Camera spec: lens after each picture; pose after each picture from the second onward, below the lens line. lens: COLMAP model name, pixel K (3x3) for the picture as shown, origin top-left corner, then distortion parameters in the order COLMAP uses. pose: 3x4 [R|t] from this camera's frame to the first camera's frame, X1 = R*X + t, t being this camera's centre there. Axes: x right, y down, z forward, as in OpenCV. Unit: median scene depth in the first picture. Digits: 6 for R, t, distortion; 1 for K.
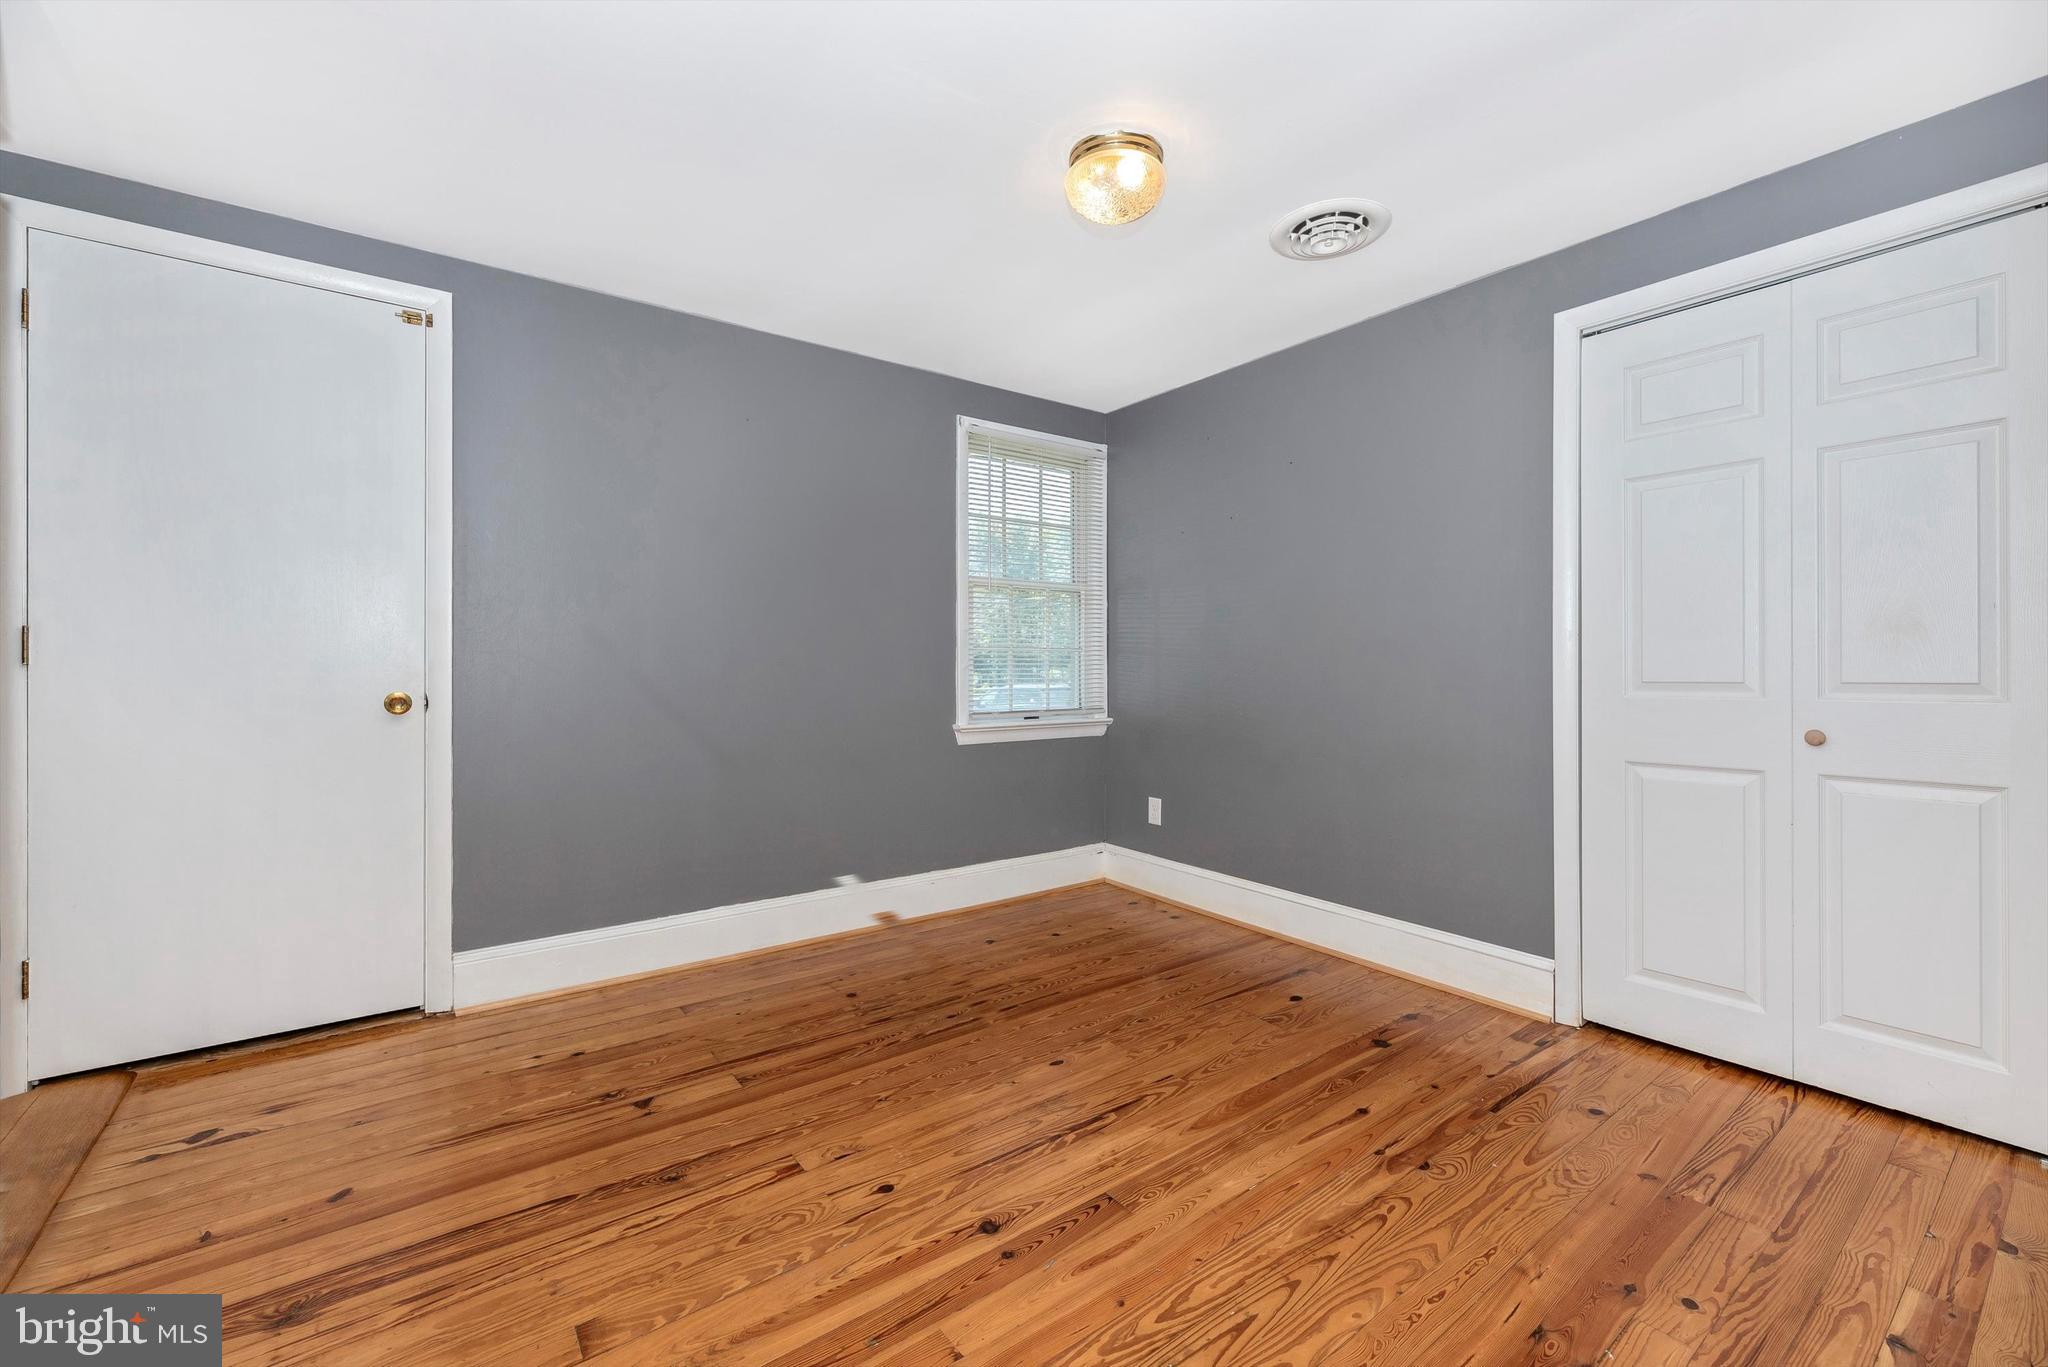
lens RADIAL K [[847.4, 0, 1024.0], [0, 847.4, 683.5], [0, 0, 1]] dist [-0.000687, -0.000103]
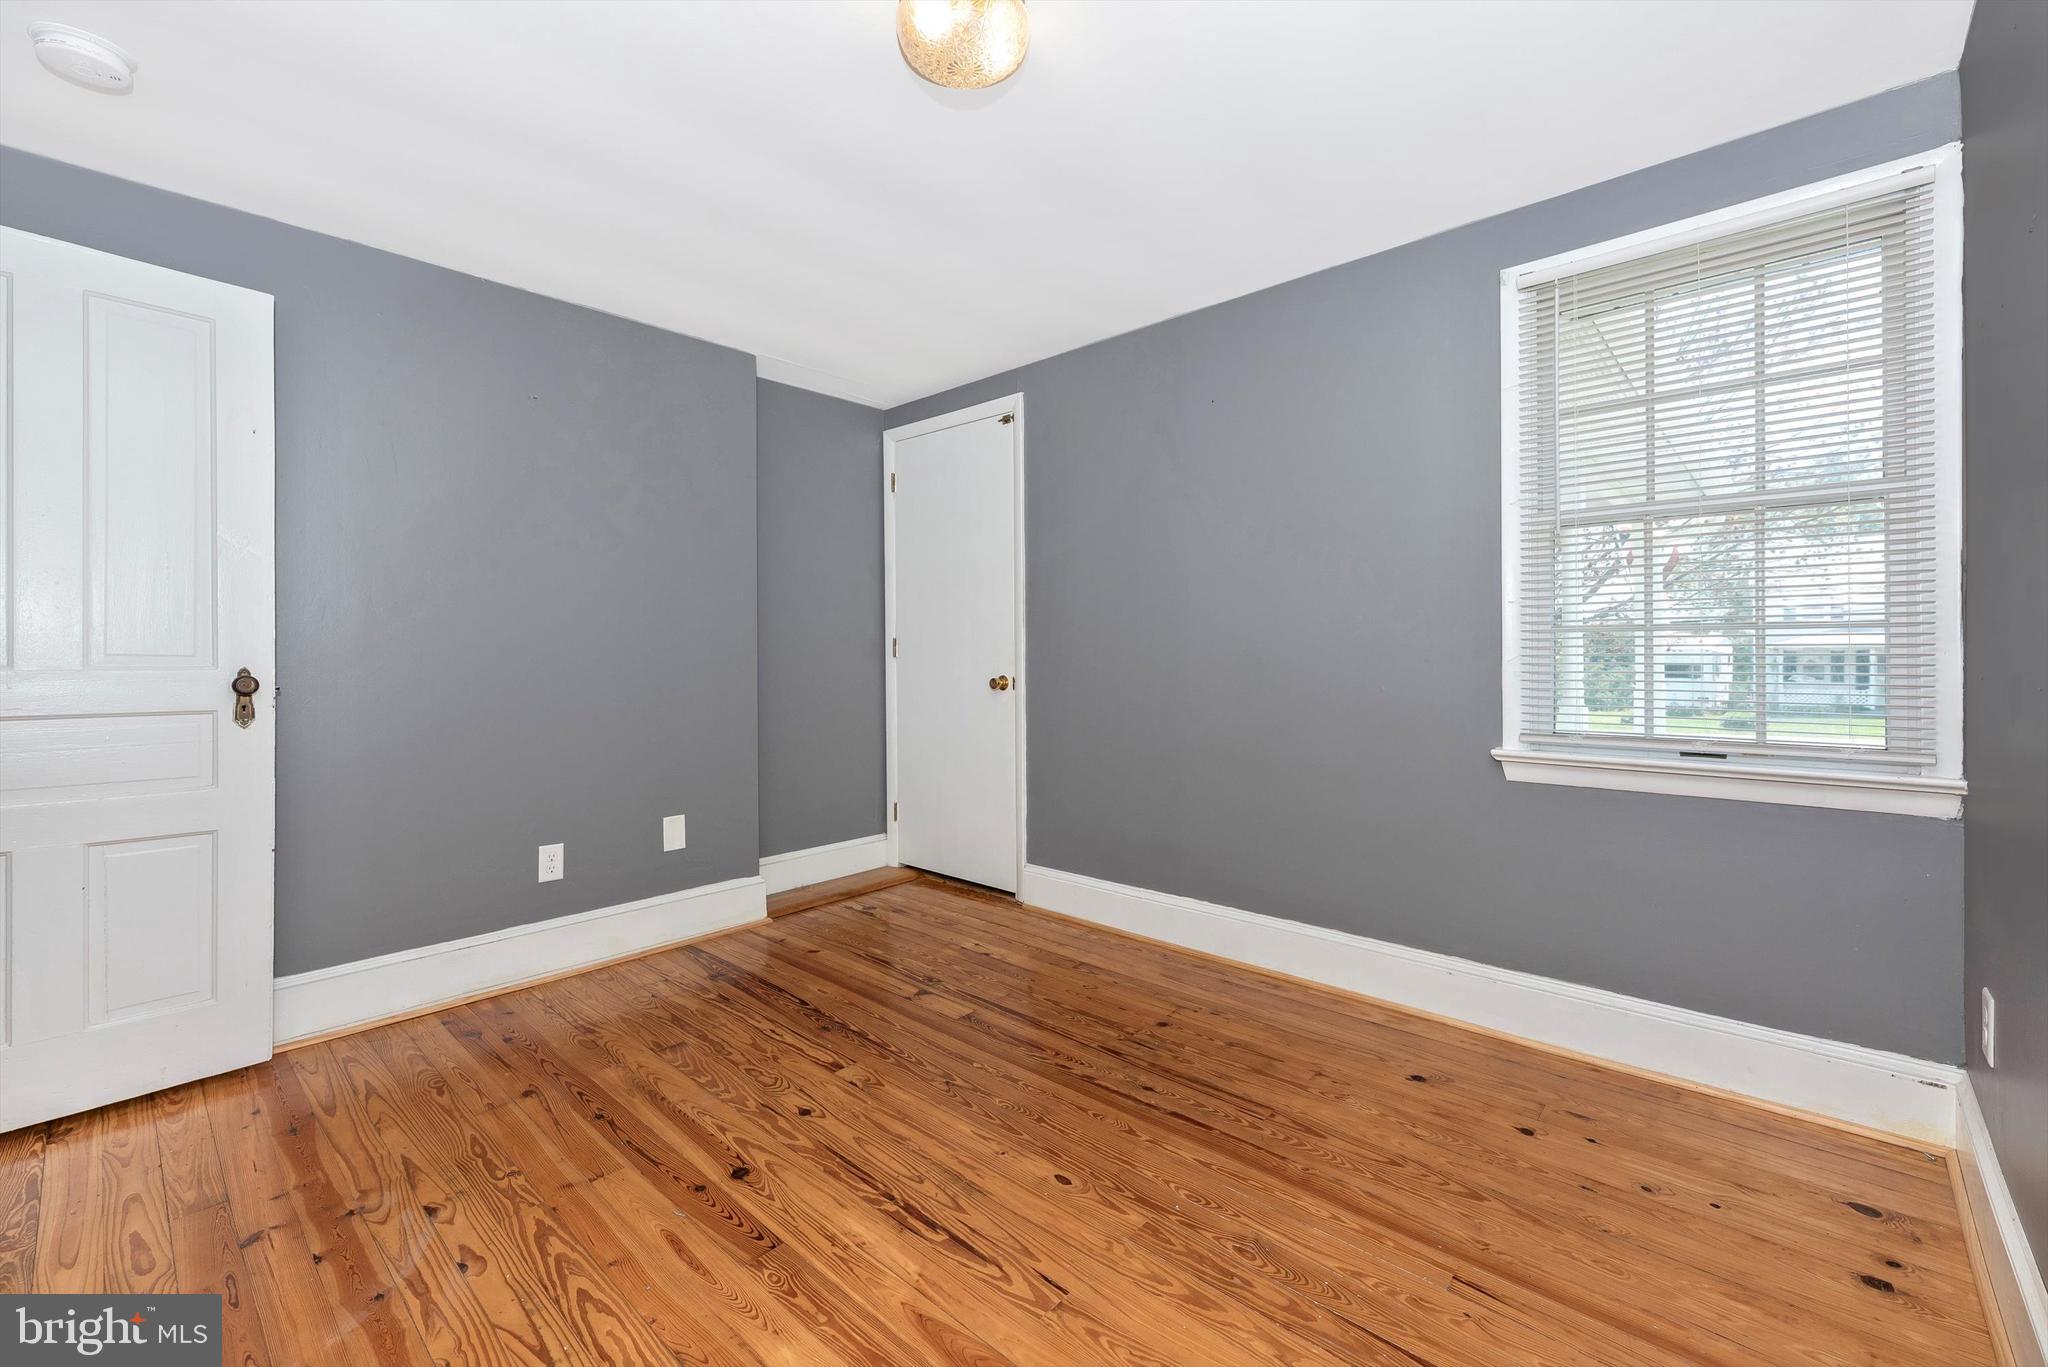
lens RADIAL K [[847.4, 0, 1024.0], [0, 847.4, 683.5], [0, 0, 1]] dist [-0.000687, -0.000103]
pose [[0.178635, 0.032437, -0.983381, 0.803105], [-0.015276, 0.999427, 0.030191, -0.025813], [0.983797, 0.009628, 0.179028, 0.854056]]
